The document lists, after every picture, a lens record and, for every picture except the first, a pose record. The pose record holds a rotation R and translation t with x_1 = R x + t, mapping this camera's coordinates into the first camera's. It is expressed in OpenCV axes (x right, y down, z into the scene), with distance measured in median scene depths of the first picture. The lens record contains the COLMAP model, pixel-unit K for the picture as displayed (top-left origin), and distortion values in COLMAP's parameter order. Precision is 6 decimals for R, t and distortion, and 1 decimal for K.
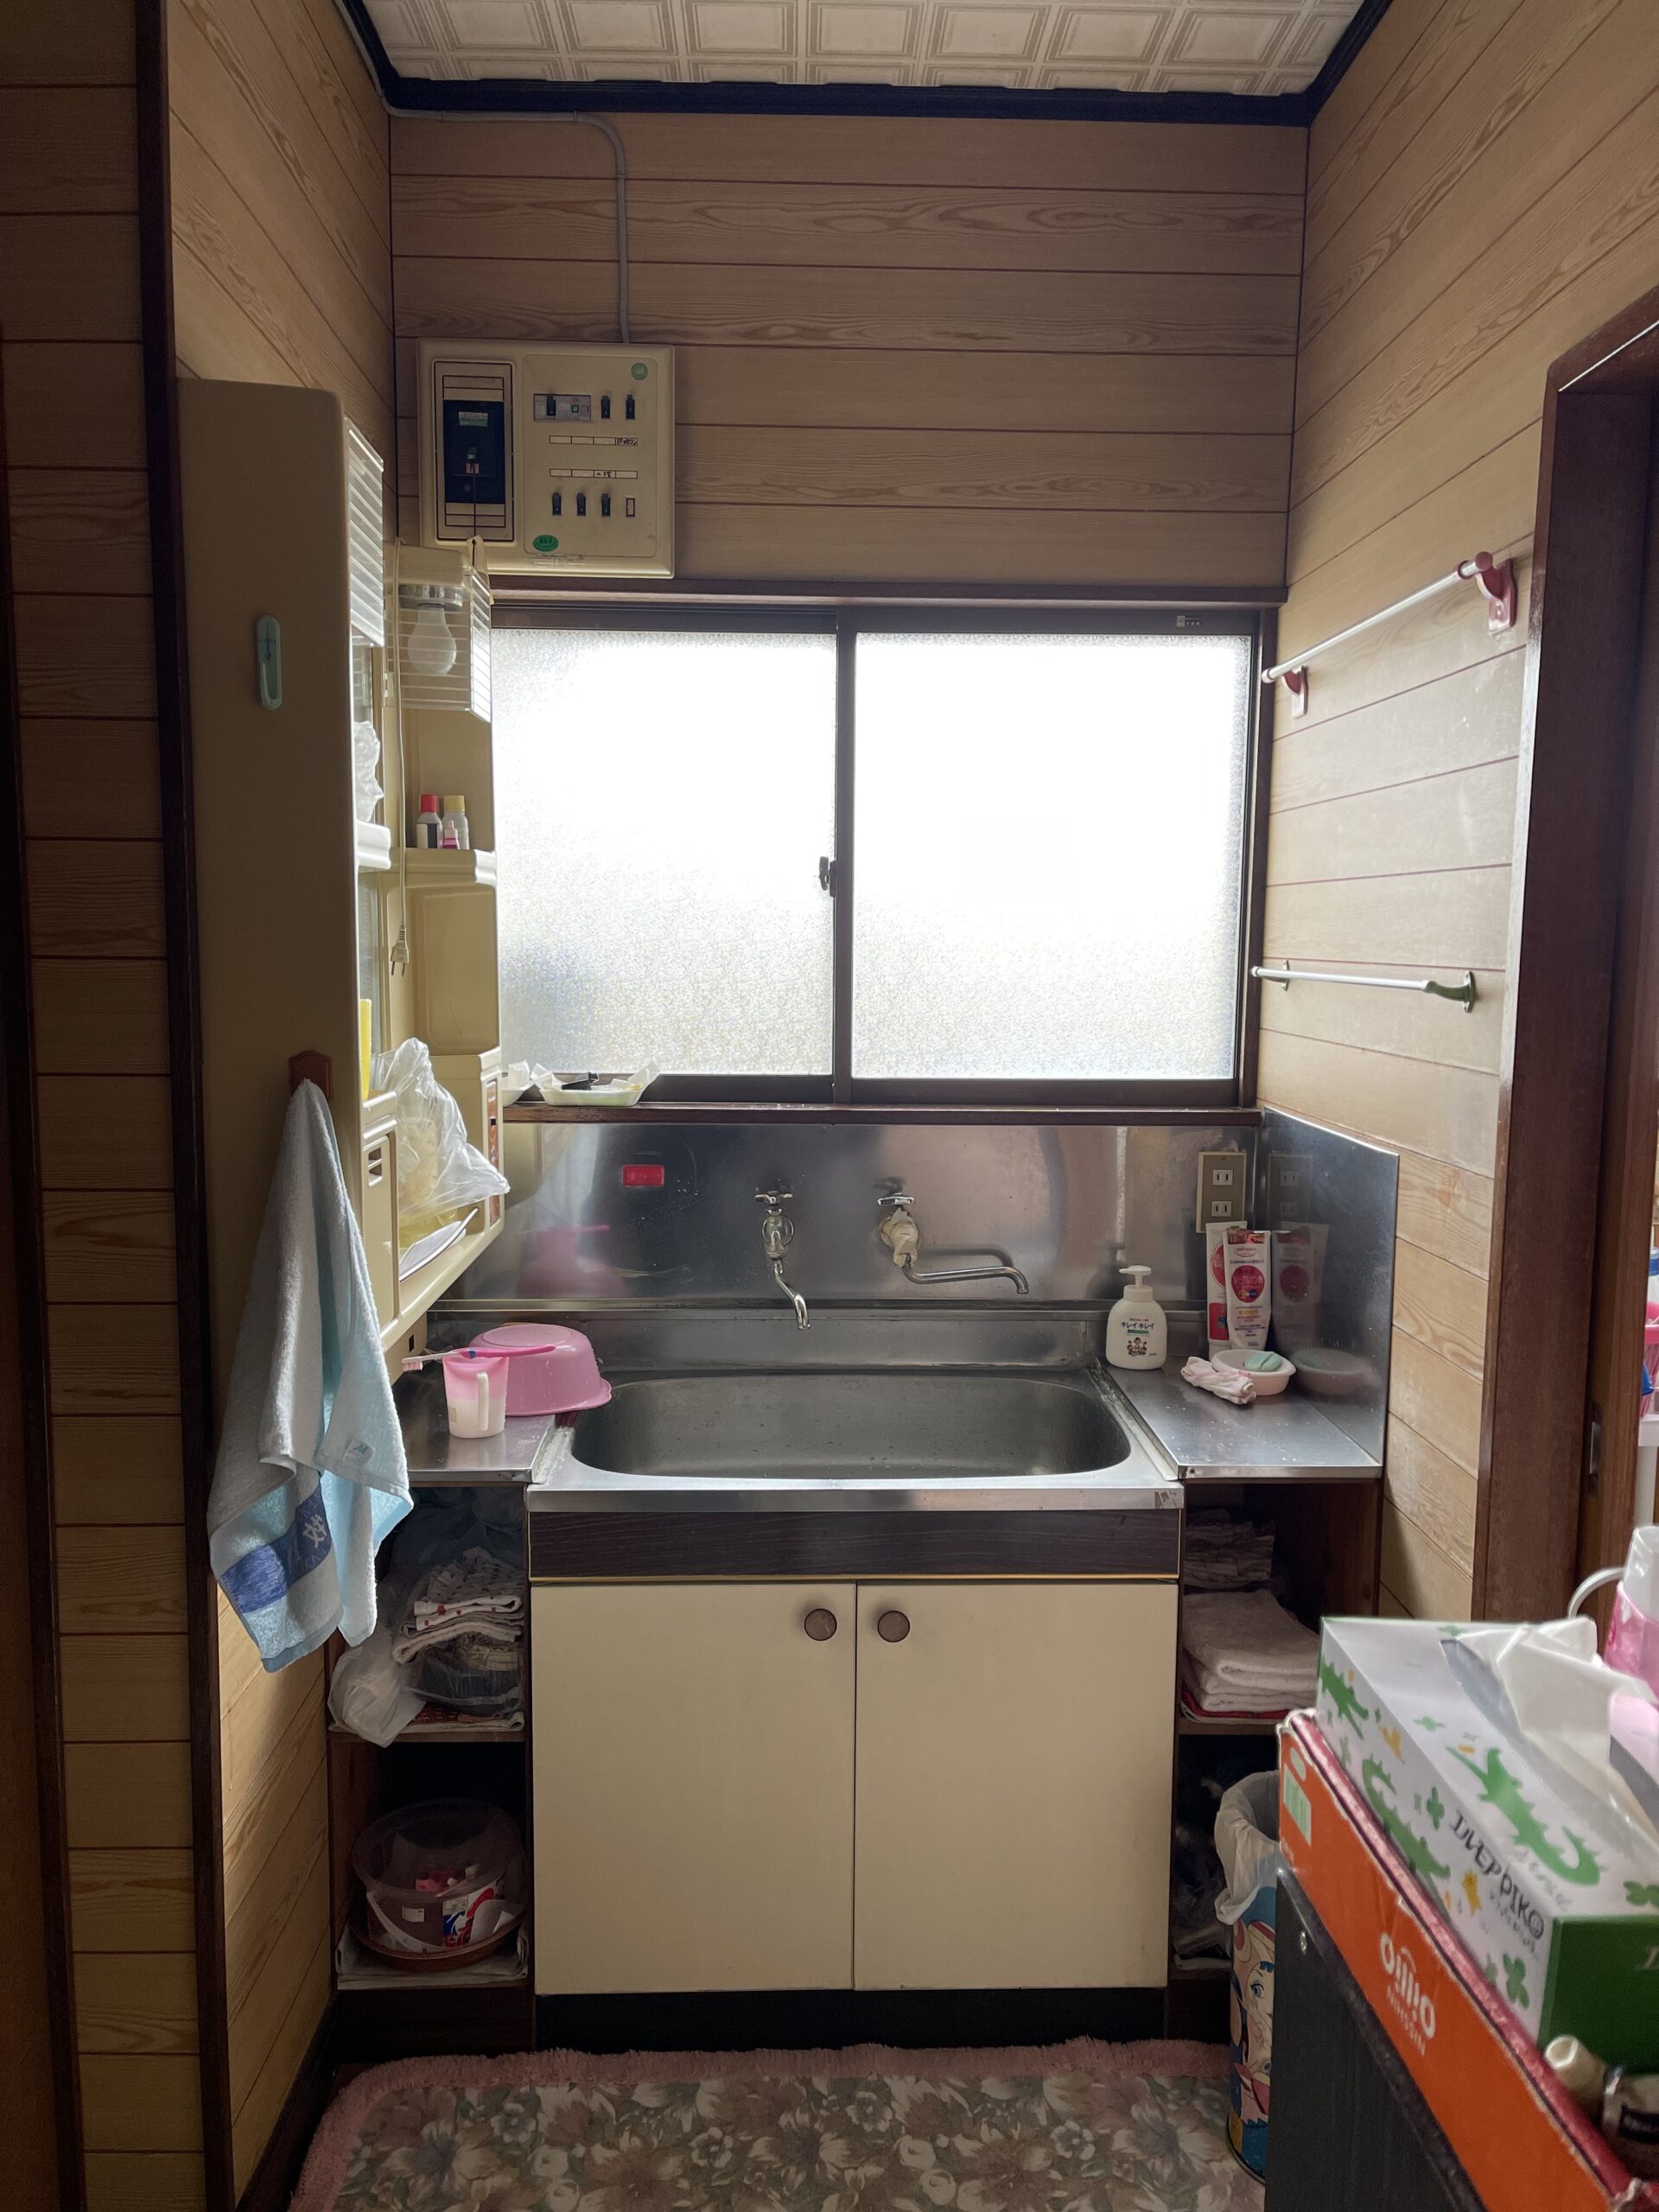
lens RADIAL K [[1672.5, 0, 821.9], [0, 1672.5, 1117.6], [0, 0, 1]] dist [0.068295, -0.068215]
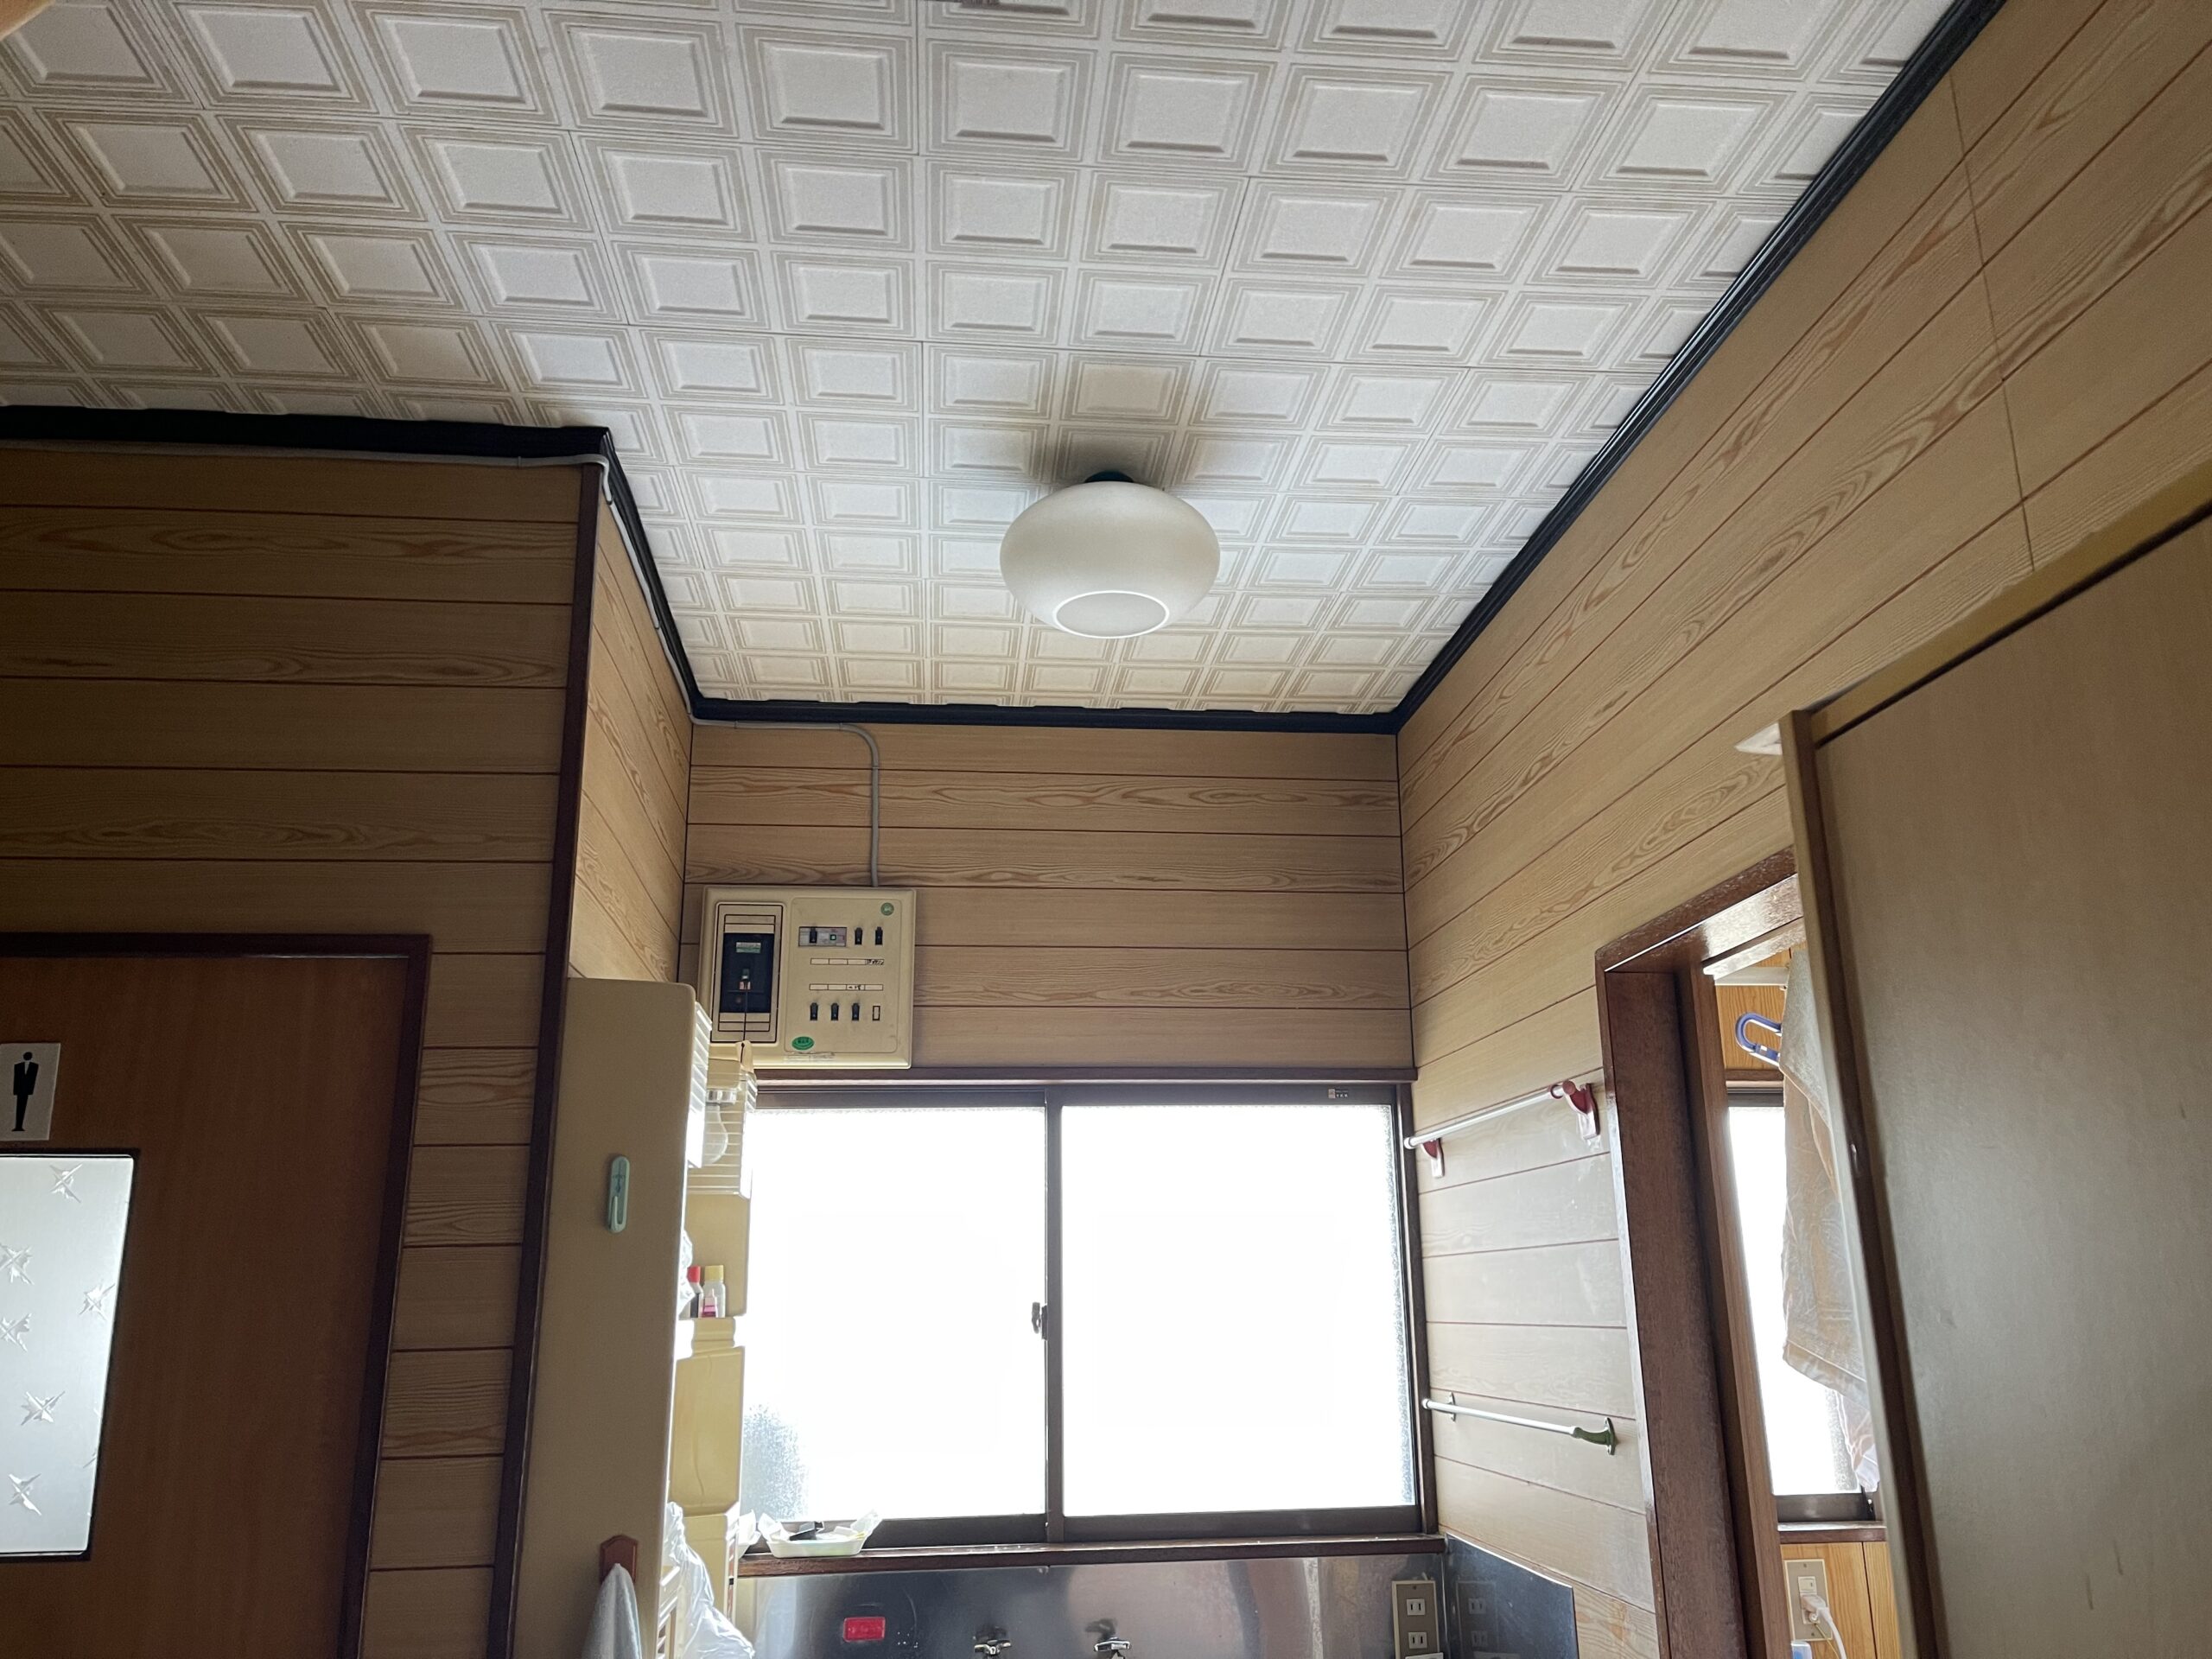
lens RADIAL K [[1672.5, 0, 1116.9], [0, 1672.5, 850.1], [0, 0, 1]] dist [0.068295, -0.068215]
pose [[0.995848, -0.000399, 0.091036, -0.053066], [0.033692, 0.930602, -0.364480, -0.029467], [-0.084573, 0.366033, 0.926751, -0.171672]]
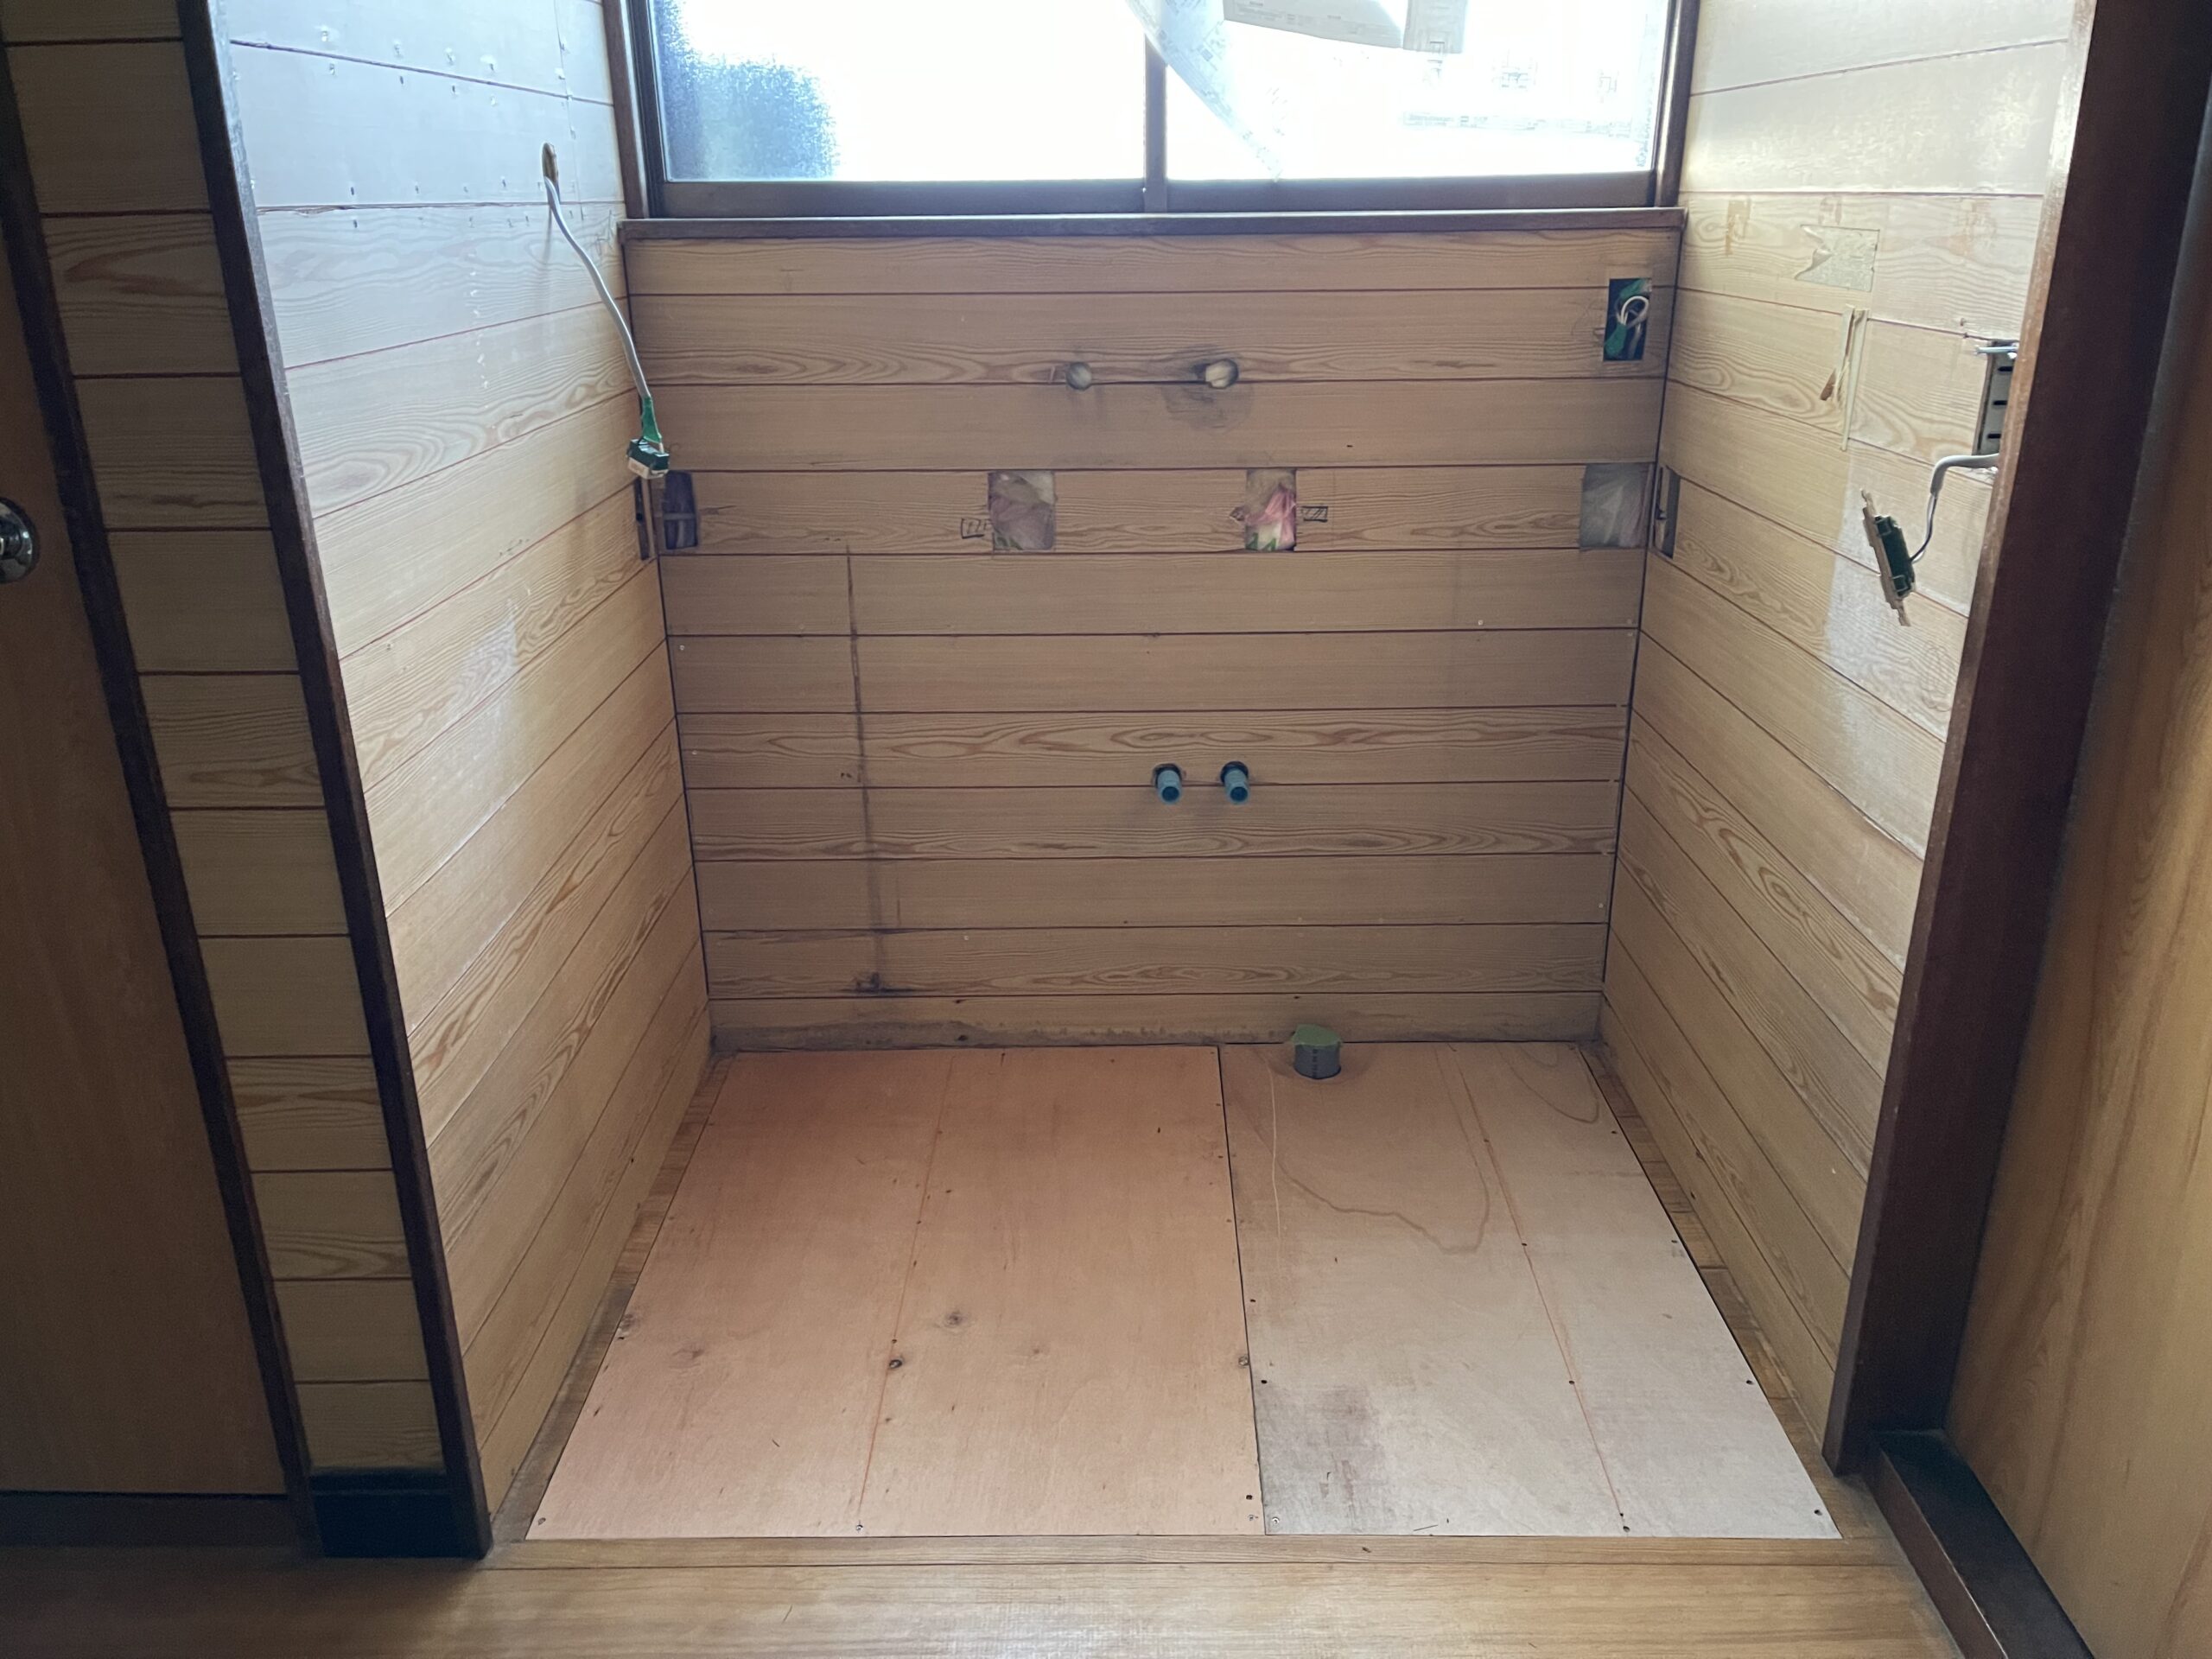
lens RADIAL K [[1672.5, 0, 1103.7], [0, 1672.5, 820.1], [0, 0, 1]] dist [0.068295, -0.068215]
pose [[0.999235, -0.009987, -0.037816, 0.016781], [0.018682, 0.971293, 0.237150, 0.090954], [0.034362, -0.237675, 0.970737, 0.166811]]
